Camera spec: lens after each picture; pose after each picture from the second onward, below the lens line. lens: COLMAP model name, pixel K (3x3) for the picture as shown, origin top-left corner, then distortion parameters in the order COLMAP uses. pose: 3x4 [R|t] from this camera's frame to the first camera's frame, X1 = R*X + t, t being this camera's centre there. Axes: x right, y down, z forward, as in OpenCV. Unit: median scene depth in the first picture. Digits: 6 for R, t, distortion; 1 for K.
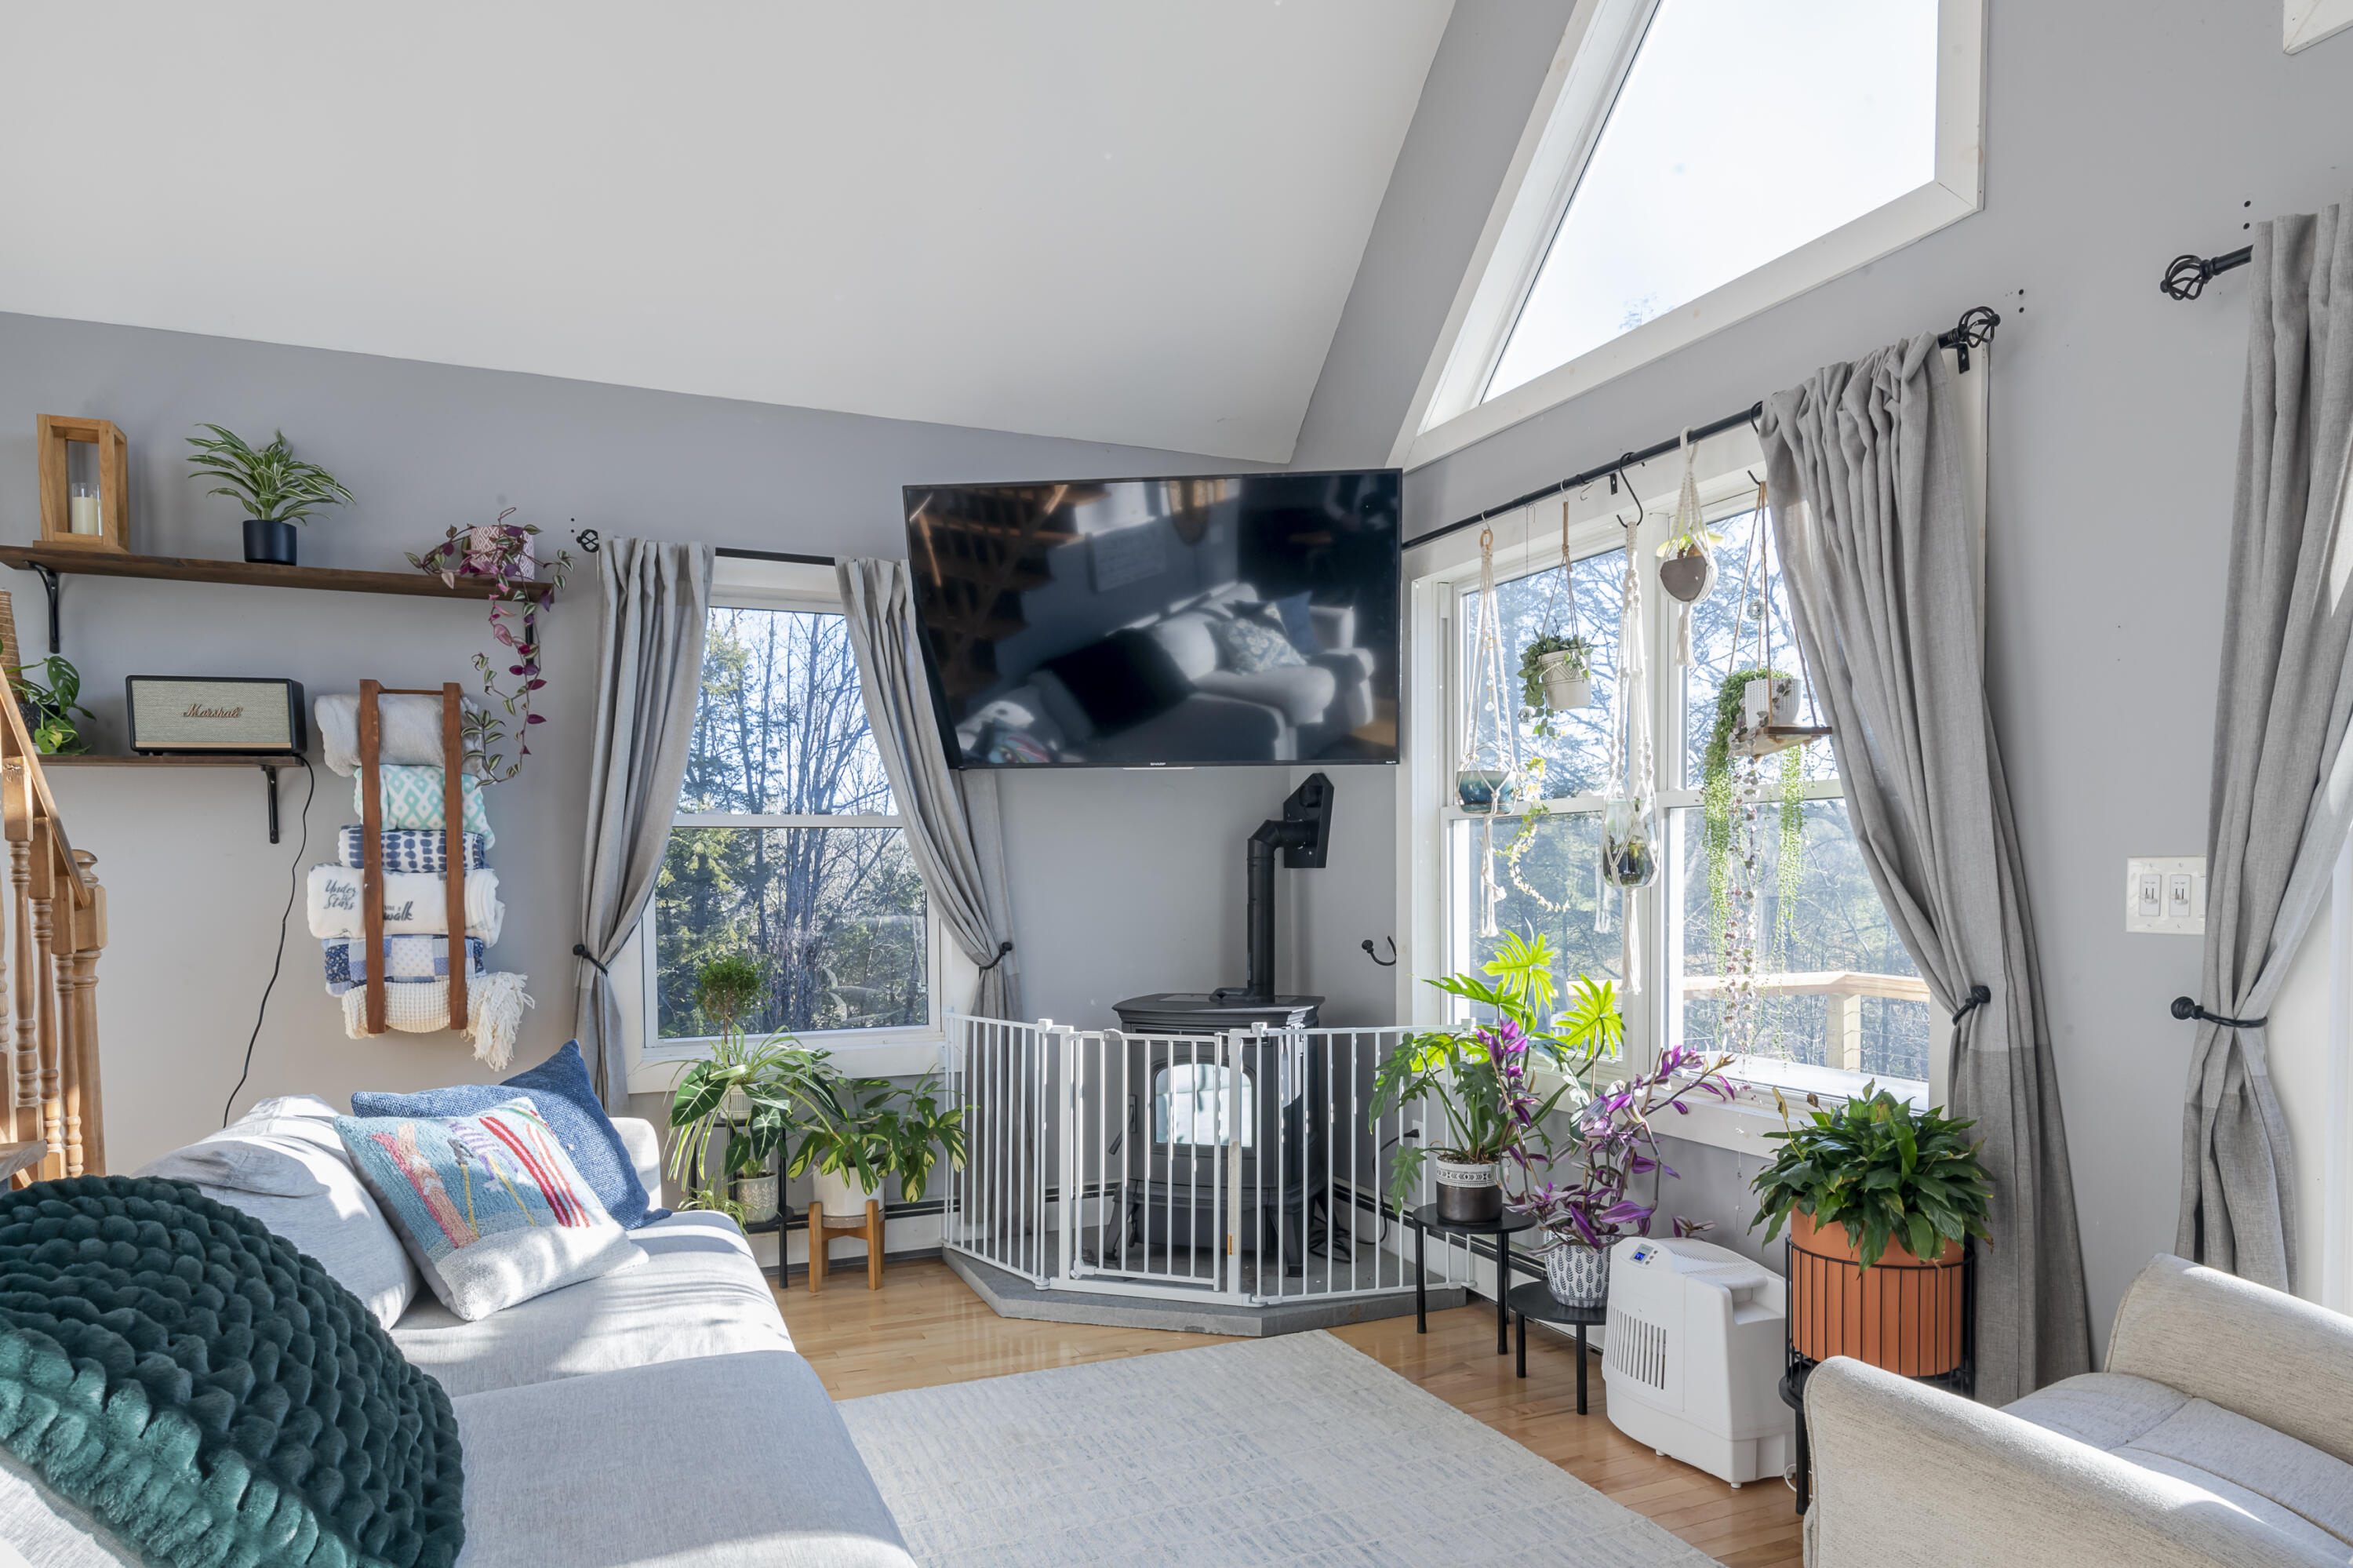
lens RADIAL K [[1444.8, 0, 1176.6], [0, 1444.8, 888.5], [0, 0, 1]] dist [-0.001181, -0.000436]
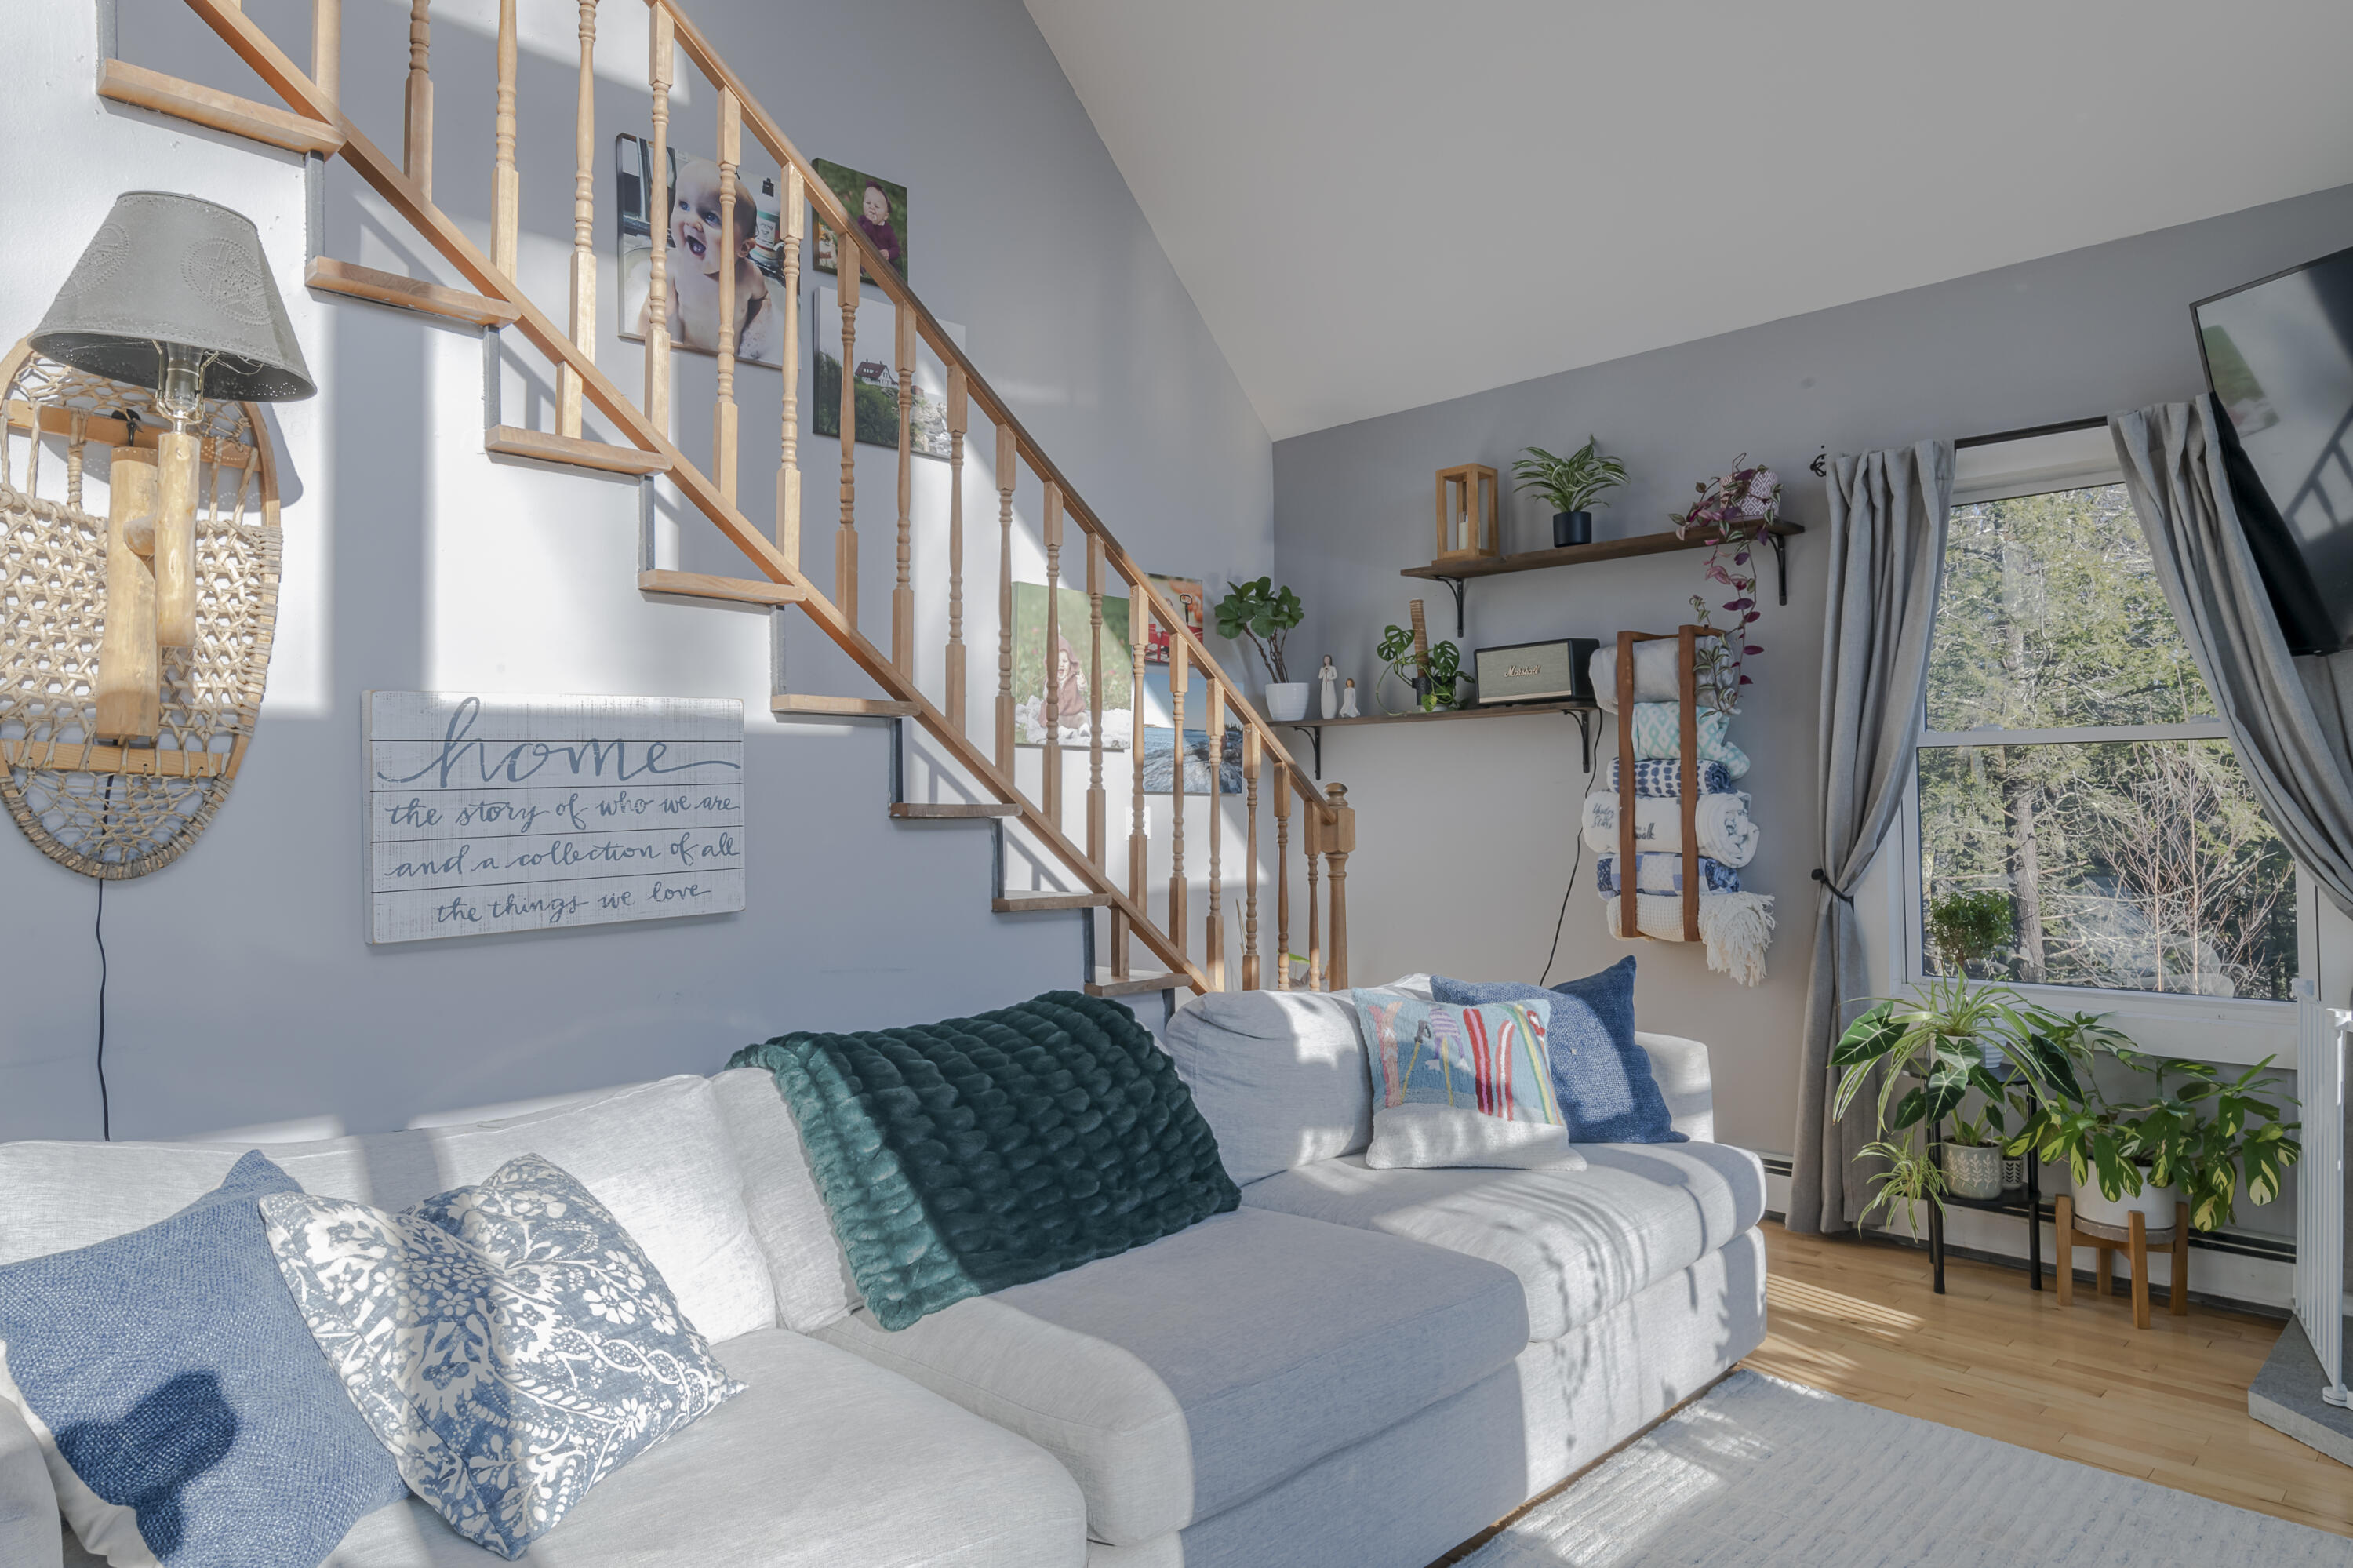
lens RADIAL K [[1419.0, 0, 1176.9], [0, 1419.0, 733.1], [0, 0, 1]] dist [0.000494, 0.001076]
pose [[0.370987, -0.039990, -0.927777, 0.360285], [-0.005988, 0.998949, -0.045452, -0.008319], [0.928619, 0.022417, 0.370357, 0.240401]]
